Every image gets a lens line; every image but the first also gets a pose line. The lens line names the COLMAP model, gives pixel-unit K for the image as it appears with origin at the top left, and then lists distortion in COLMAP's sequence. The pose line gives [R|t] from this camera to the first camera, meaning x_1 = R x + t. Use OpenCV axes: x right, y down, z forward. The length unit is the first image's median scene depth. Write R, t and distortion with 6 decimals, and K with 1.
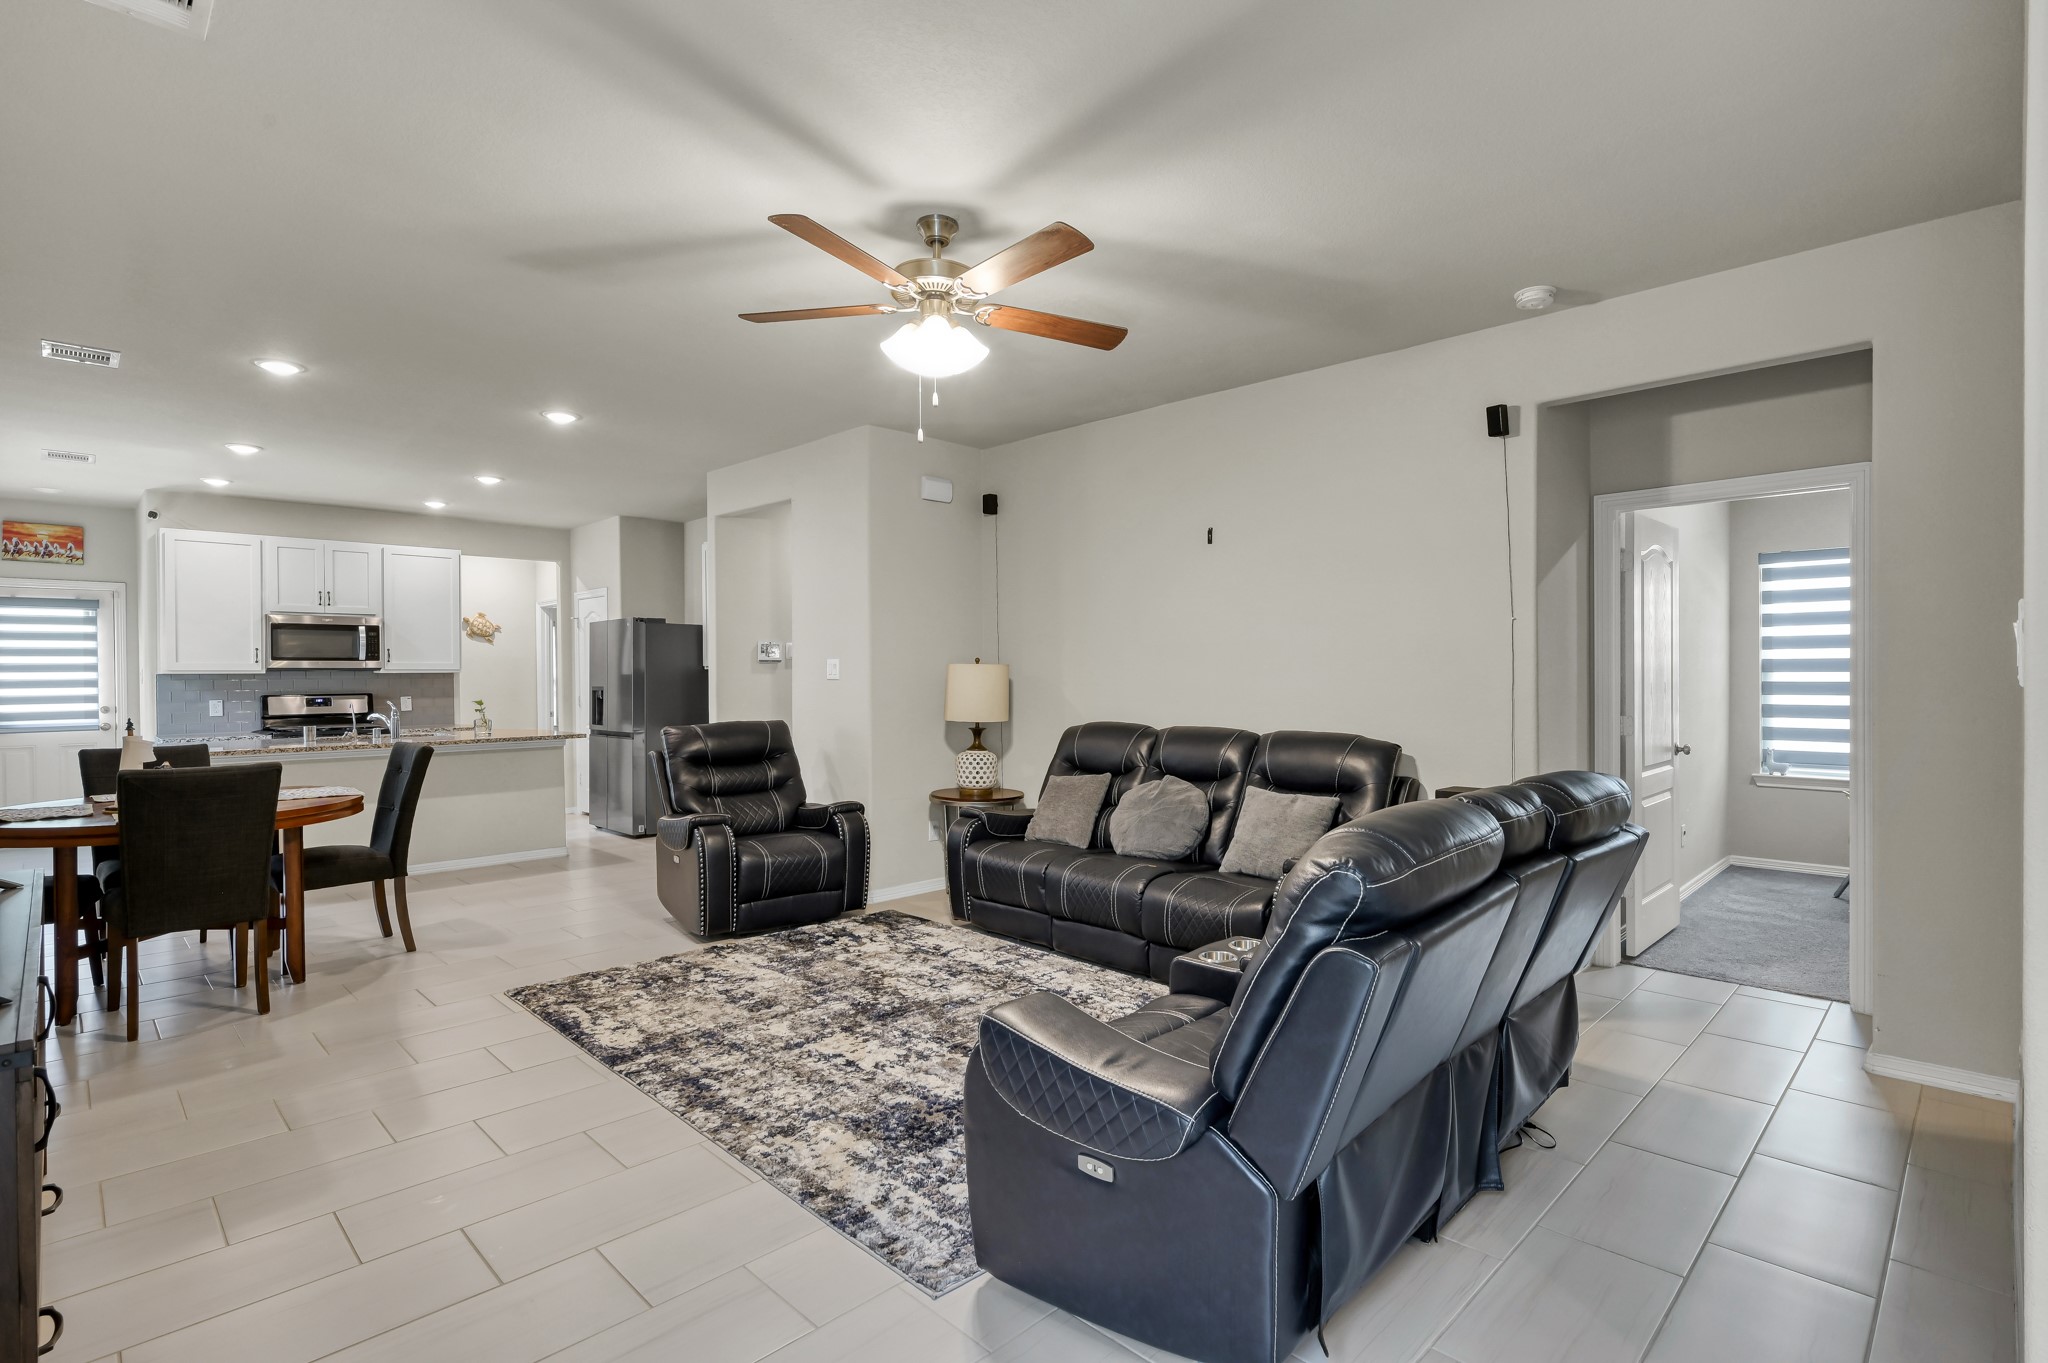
lens RADIAL K [[983.3, 0, 1014.4], [0, 983.3, 675.2], [0, 0, 1]] dist [0.000396, -0.000004]
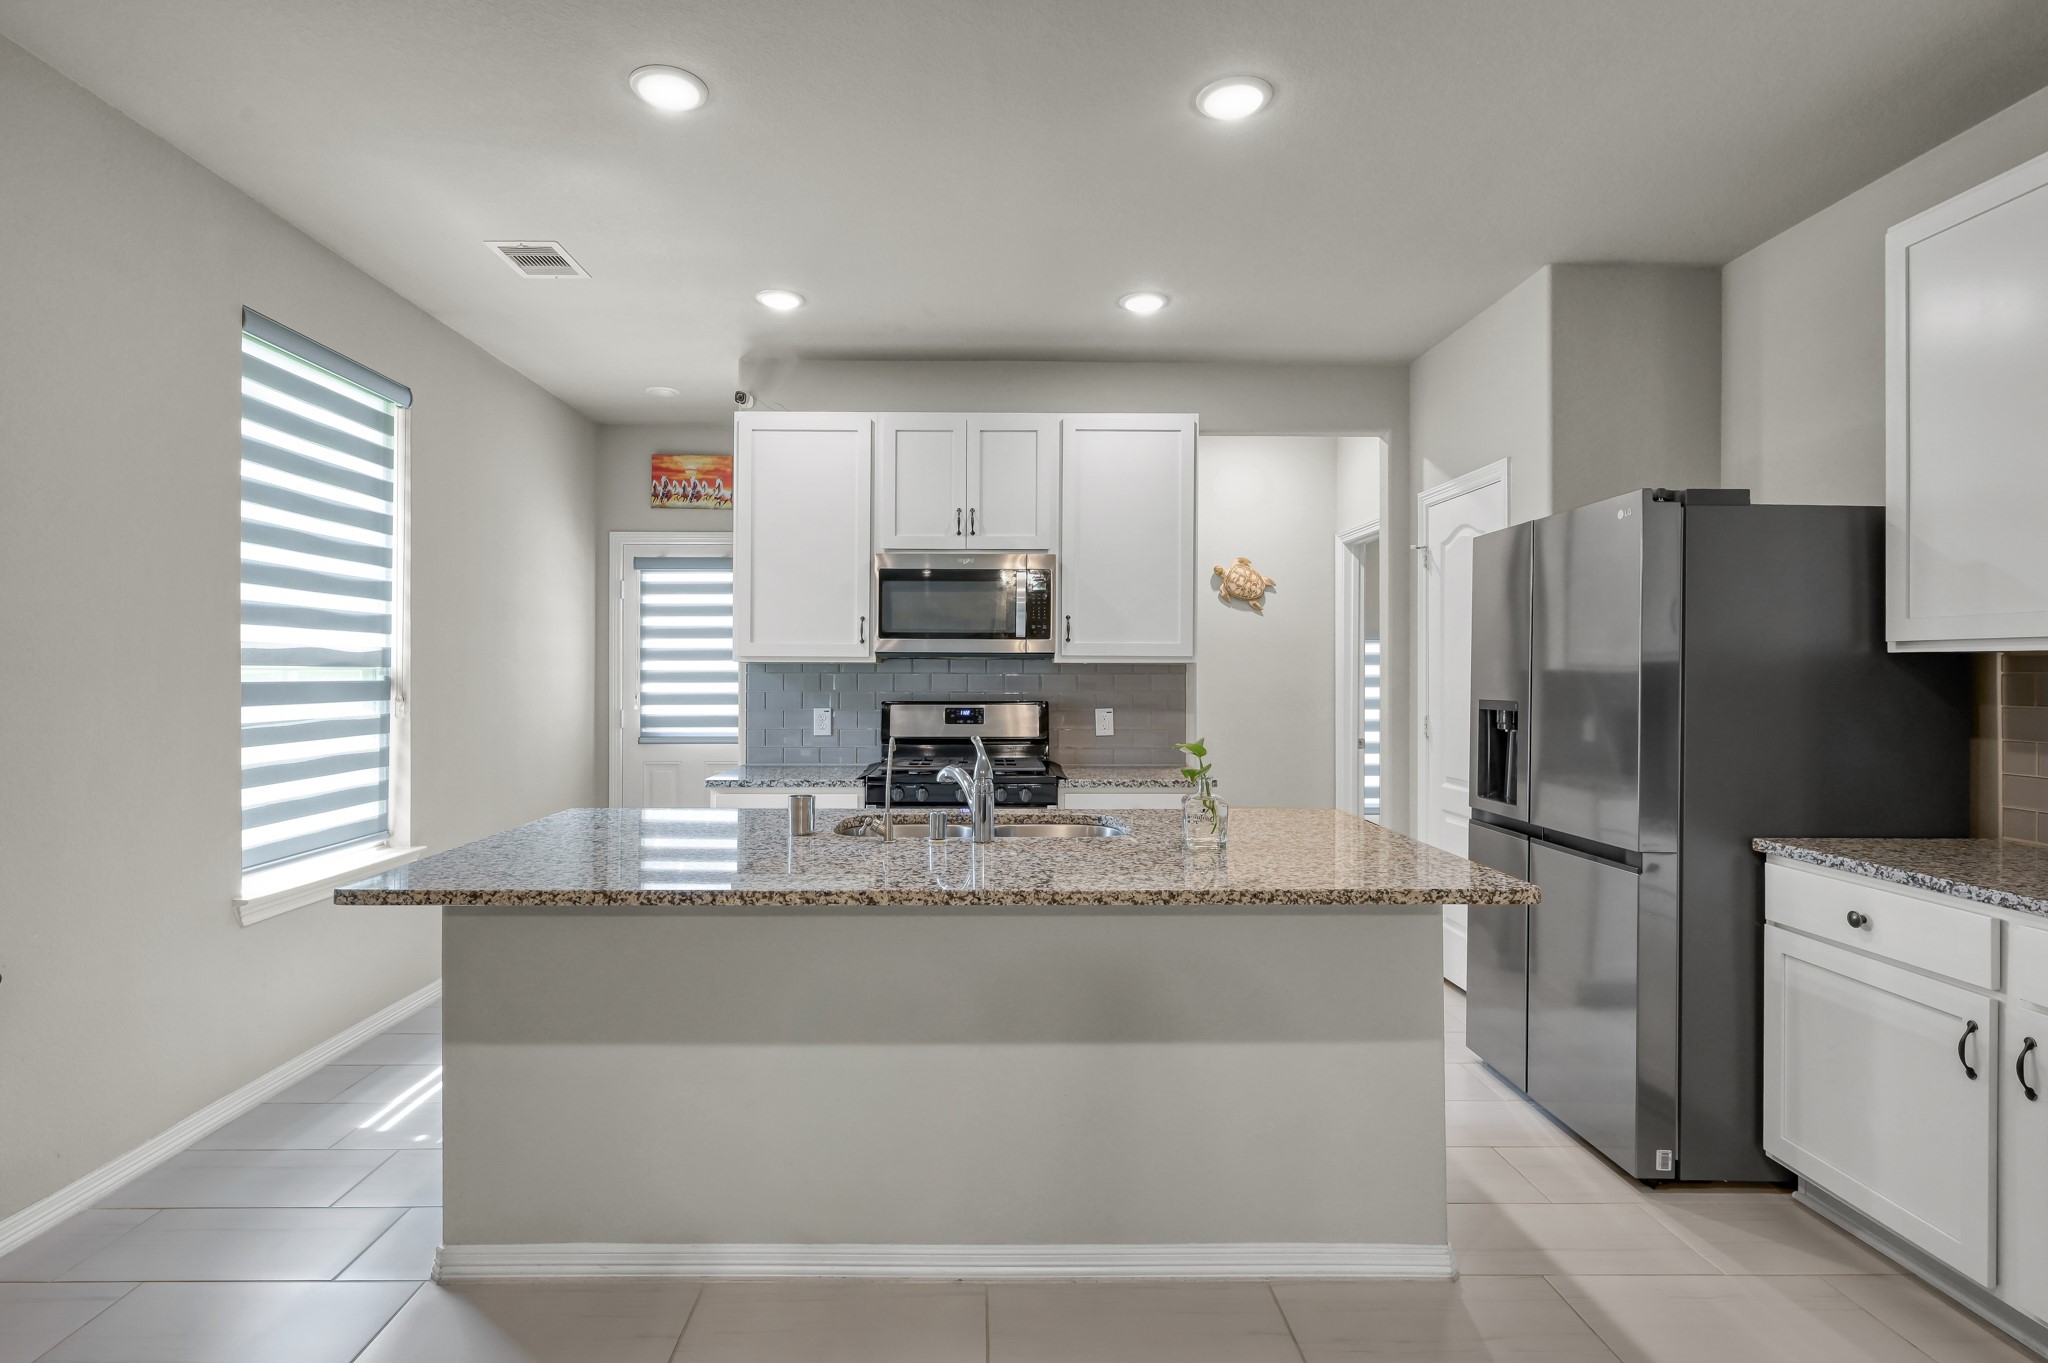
lens RADIAL K [[983.3, 0, 1012.6], [0, 983.3, 672.5], [0, 0, 1]] dist [0.000396, -0.000004]
pose [[0.728445, 0.008716, -0.685048, -0.317666], [-0.008771, 0.999956, 0.003397, 0.001054], [0.685048, 0.003534, 0.728490, 0.628886]]
